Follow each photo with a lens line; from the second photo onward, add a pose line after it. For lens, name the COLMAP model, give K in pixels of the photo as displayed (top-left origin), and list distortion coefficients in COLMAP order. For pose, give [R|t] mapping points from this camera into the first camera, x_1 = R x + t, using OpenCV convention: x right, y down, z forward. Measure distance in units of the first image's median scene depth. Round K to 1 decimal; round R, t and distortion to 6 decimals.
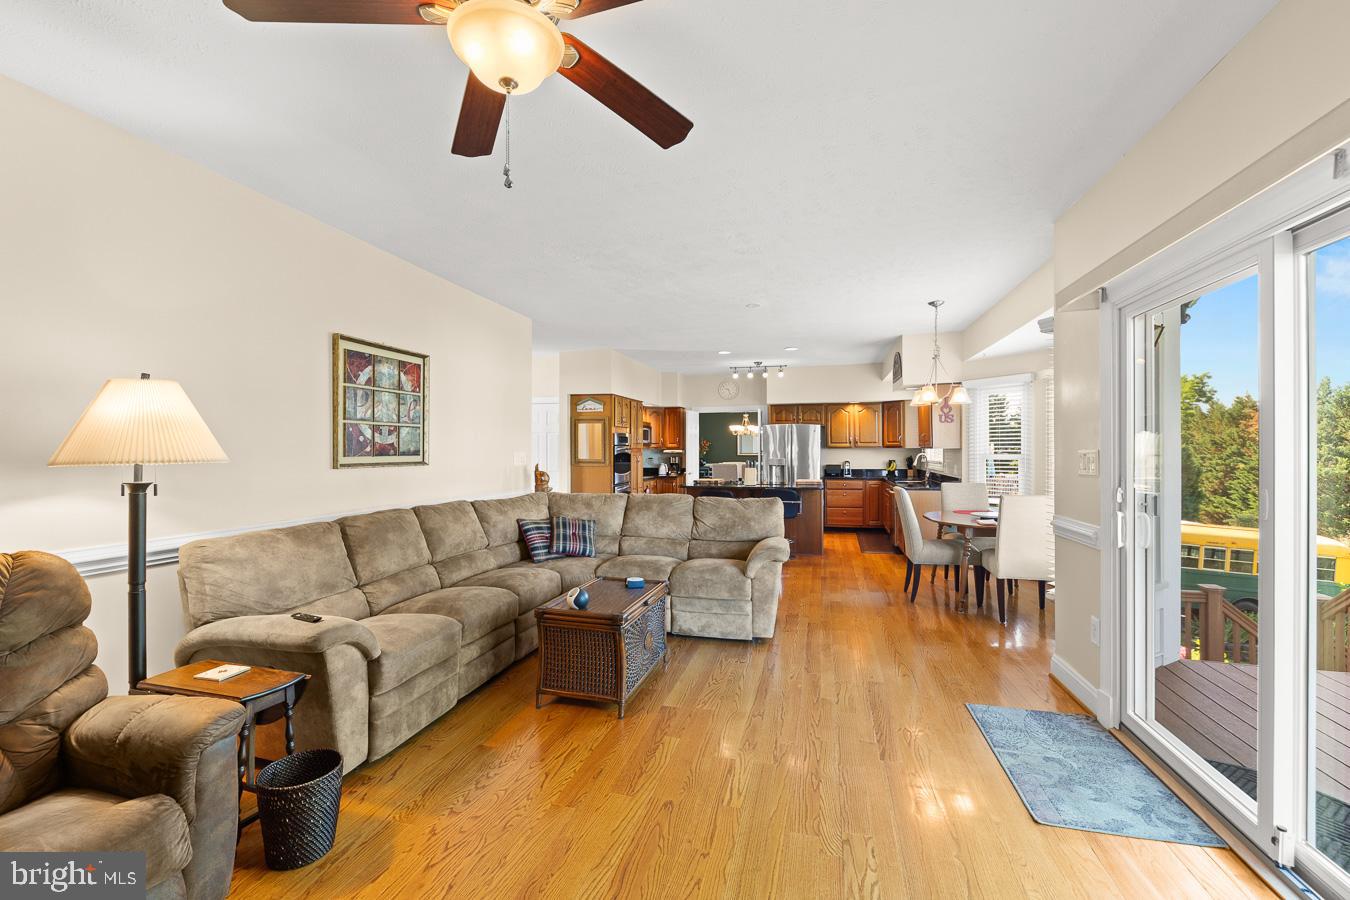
lens RADIAL K [[547.3, 0, 675.7], [0, 547.3, 447.6], [0, 0, 1]] dist [0.008184, -0.005103]
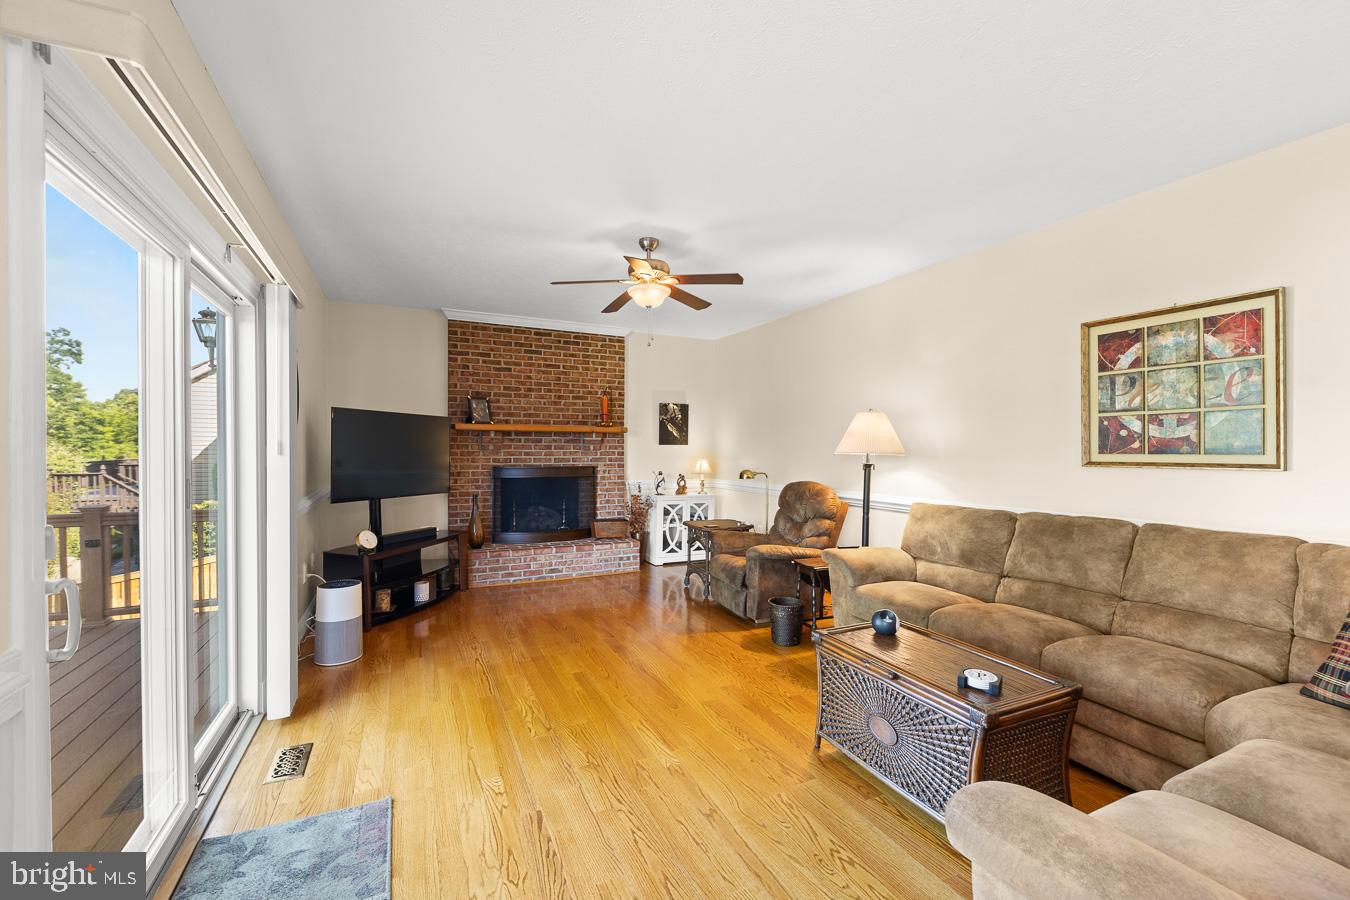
lens RADIAL K [[547.3, 0, 668.3], [0, 547.3, 453.9], [0, 0, 1]] dist [0.008184, -0.005103]
pose [[-0.761486, 0.004652, -0.648164, 0.515580], [0.004346, 0.999988, 0.002070, 0.011311], [0.648166, -0.001241, -0.761498, 1.189024]]
